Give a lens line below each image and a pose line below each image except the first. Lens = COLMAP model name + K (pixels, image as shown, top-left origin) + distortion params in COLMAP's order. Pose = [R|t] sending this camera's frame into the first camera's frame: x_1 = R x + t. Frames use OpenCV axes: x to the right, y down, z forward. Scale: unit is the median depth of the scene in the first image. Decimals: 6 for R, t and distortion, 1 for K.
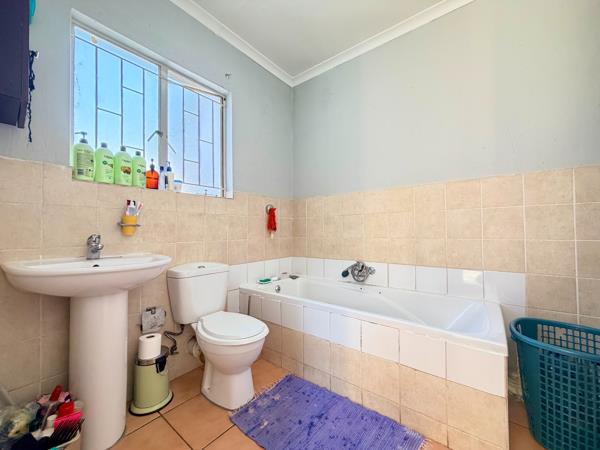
lens RADIAL K [[238.0, 0, 299.4], [0, 238.0, 225.8], [0, 0, 1]] dist [0.000699, 0.000284]
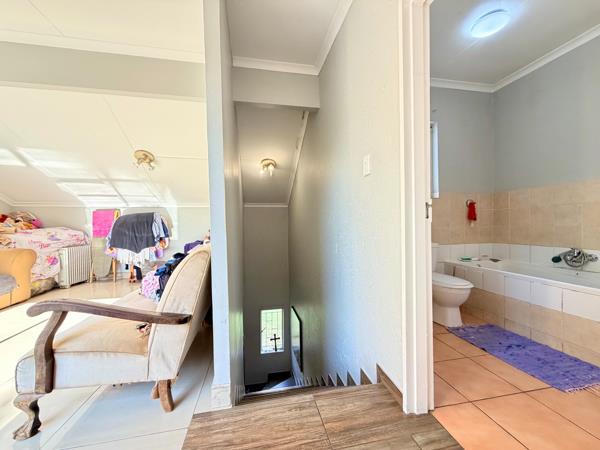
lens RADIAL K [[238.0, 0, 299.4], [0, 238.0, 225.8], [0, 0, 1]] dist [0.000699, 0.000284]
pose [[0.758629, 0.000408, -0.651522, 0.011998], [0.024355, 0.999283, 0.028984, -0.011109], [0.651067, -0.037856, 0.758076, -0.588325]]
